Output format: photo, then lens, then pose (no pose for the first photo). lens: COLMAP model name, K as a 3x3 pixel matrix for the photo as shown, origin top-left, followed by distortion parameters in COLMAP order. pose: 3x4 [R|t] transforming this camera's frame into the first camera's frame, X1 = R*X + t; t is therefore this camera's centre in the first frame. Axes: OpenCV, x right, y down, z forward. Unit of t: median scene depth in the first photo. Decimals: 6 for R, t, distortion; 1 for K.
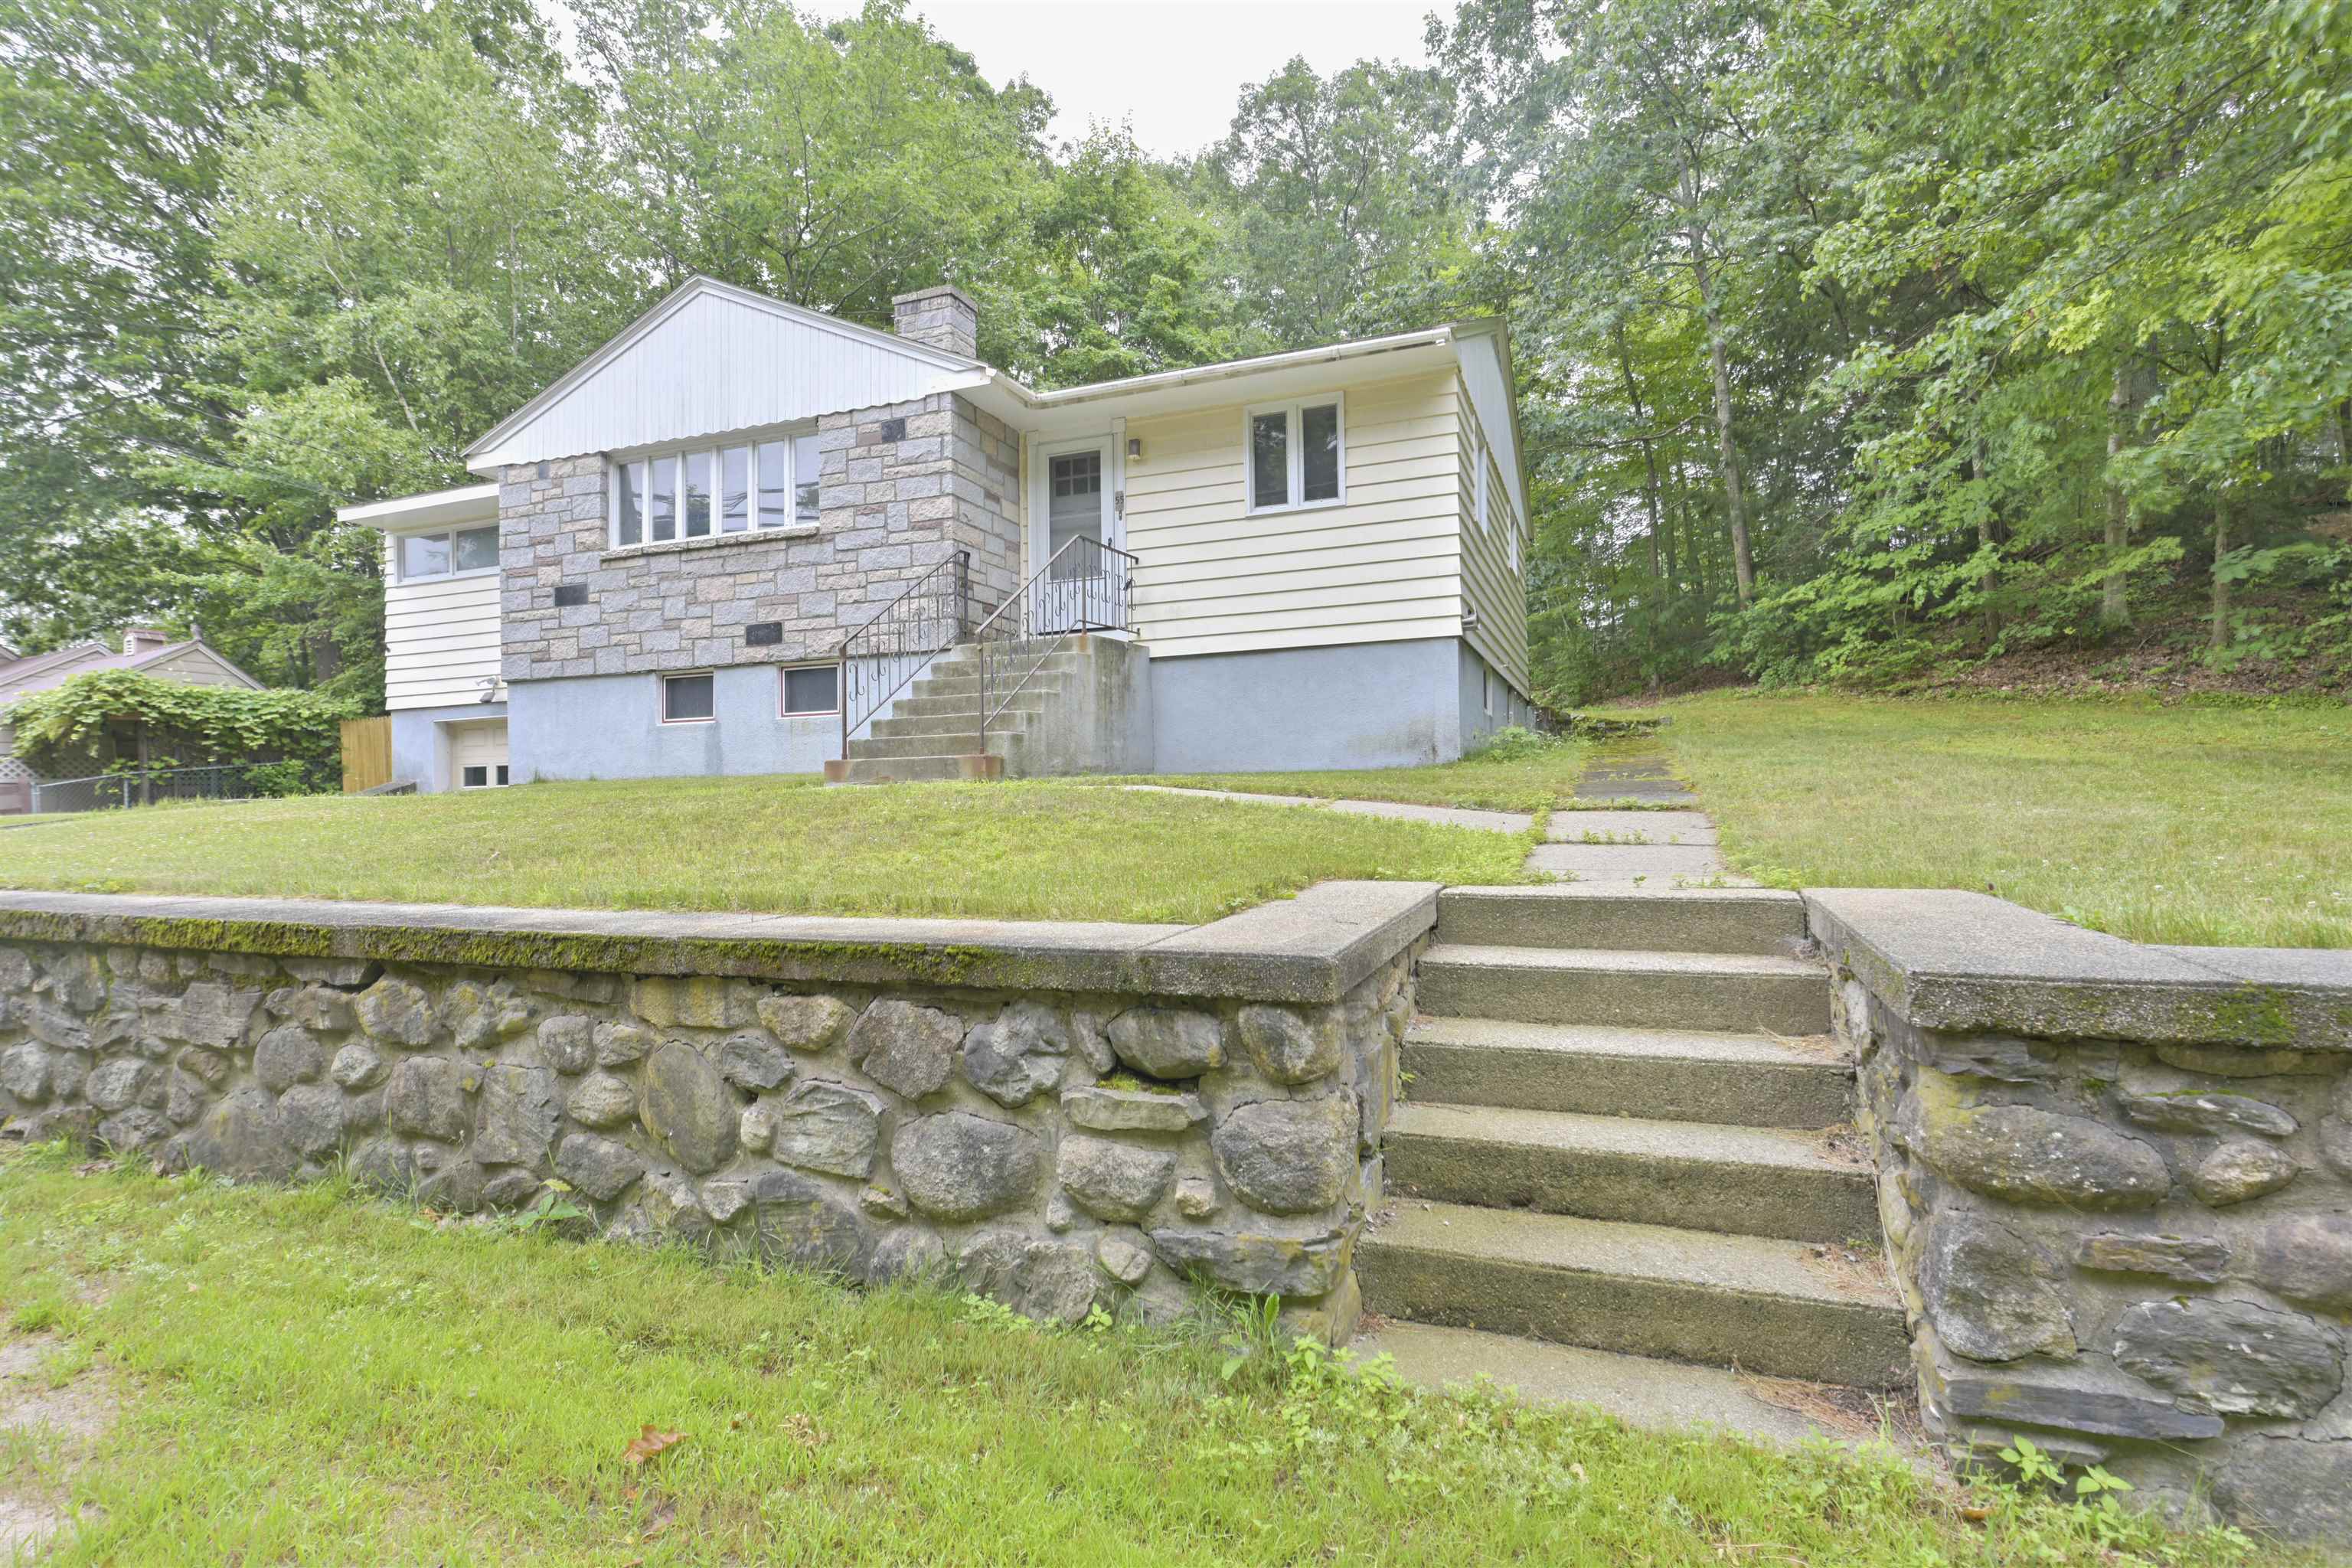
lens RADIAL K [[1106.8, 0, 1184.5], [0, 1106.8, 822.7], [0, 0, 1]] dist [0.012248, -0.001561]
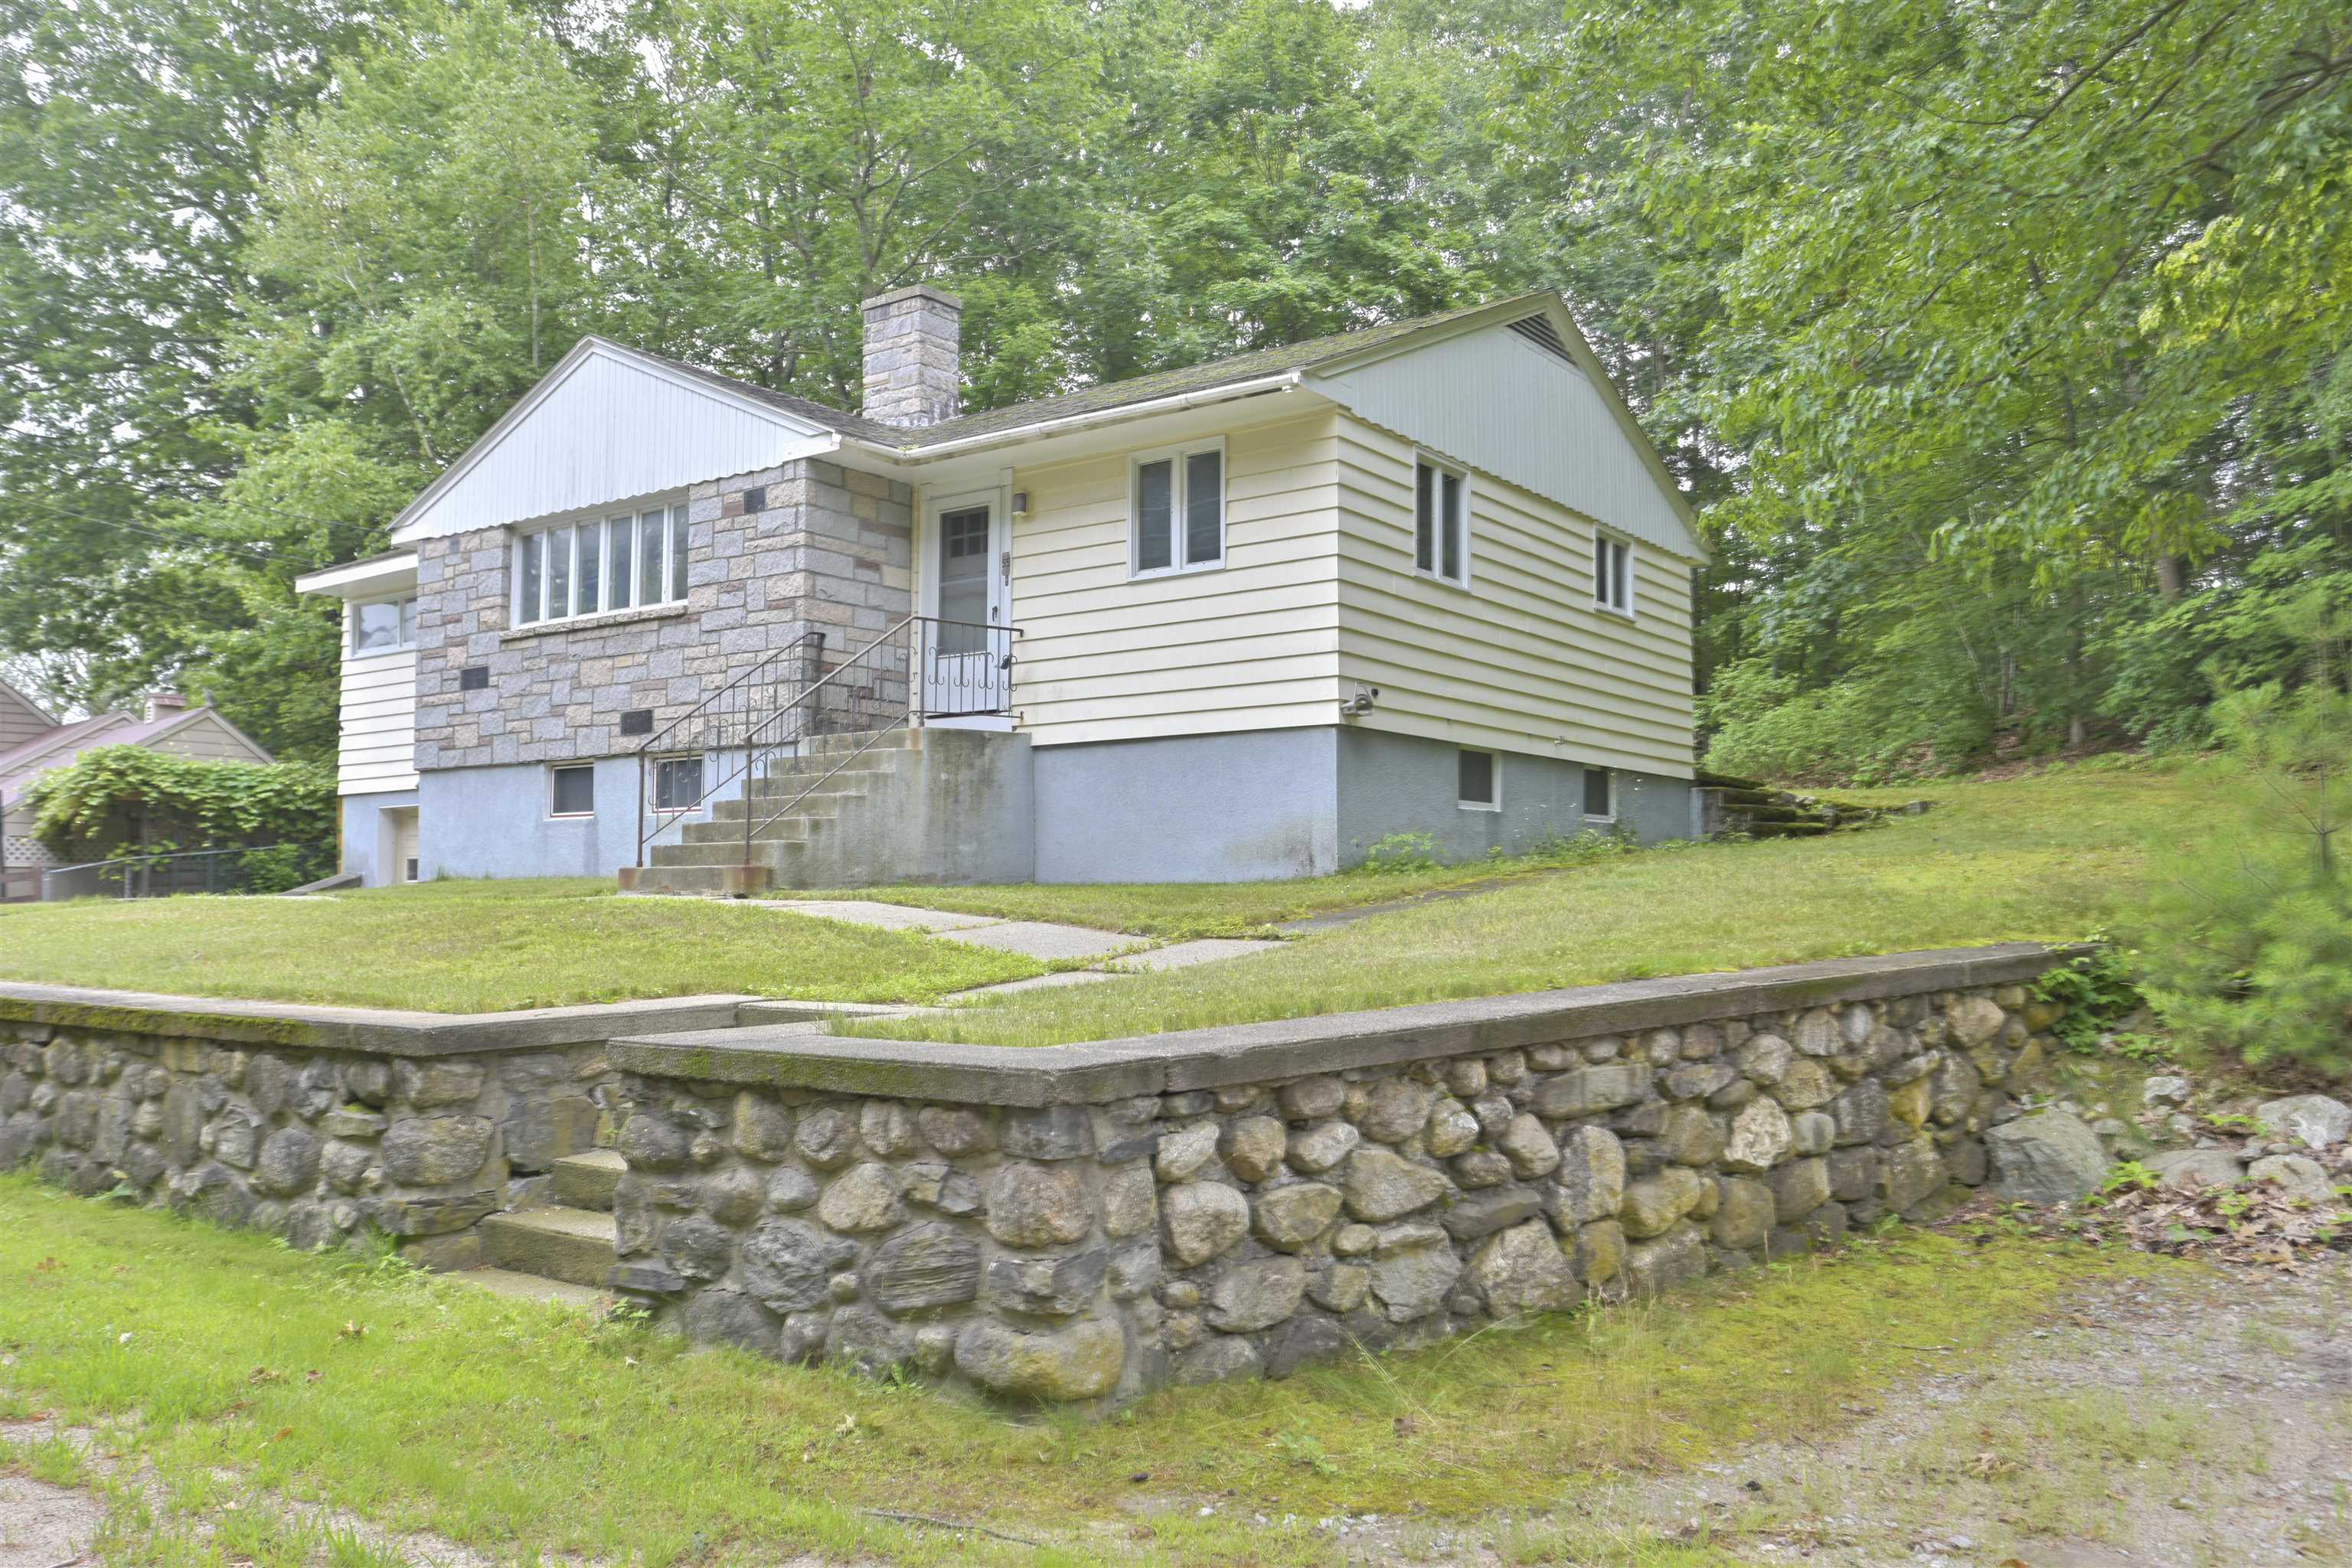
lens RADIAL K [[1763.7, 0, 1173.4], [0, 1763.7, 896.8], [0, 0, 1]] dist [-0.012934, 0.004476]
pose [[0.965790, 0.016332, -0.258810, 0.427981], [-0.021345, 0.999635, -0.016571, -0.012647], [0.258445, 0.021529, 0.965786, -0.282733]]
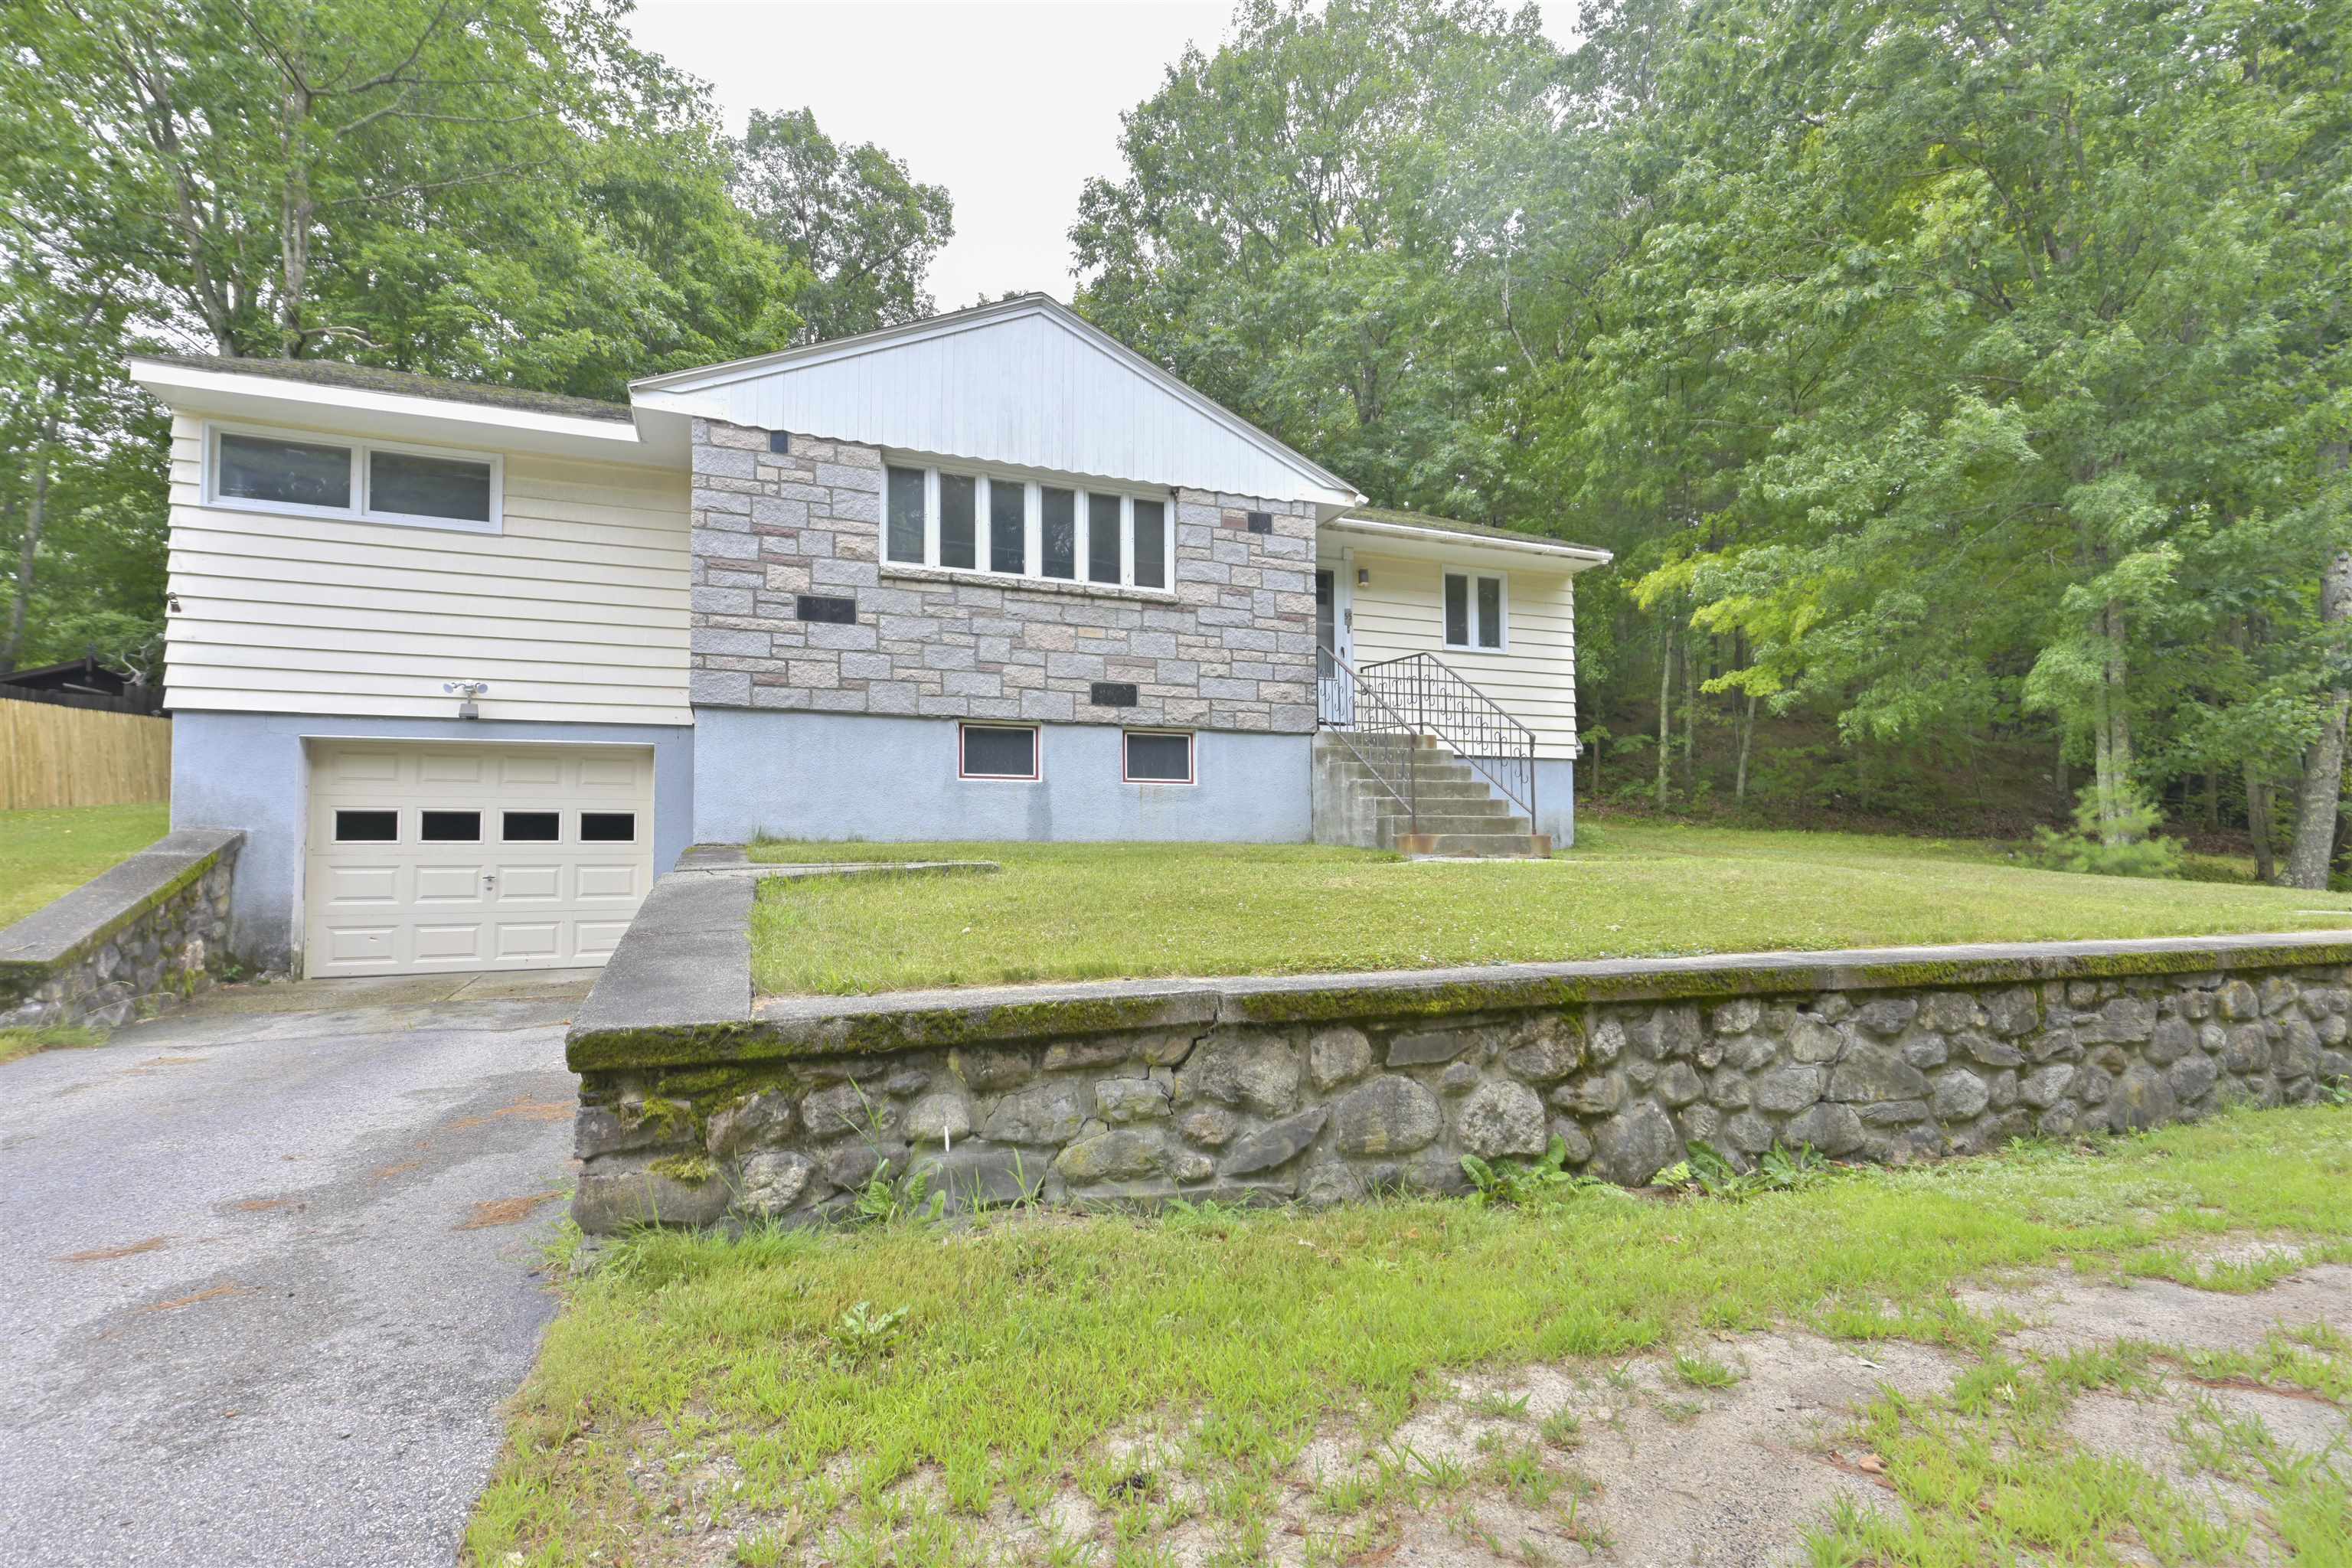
lens RADIAL K [[1092.3, 0, 1175.4], [0, 1092.3, 858.5], [0, 0, 1]] dist [0.016342, 0.000238]
pose [[0.733541, 0.015298, 0.679473, -0.989056], [0.006036, 0.999561, -0.029021, -0.001124], [-0.679618, 0.025389, 0.733127, 0.281186]]
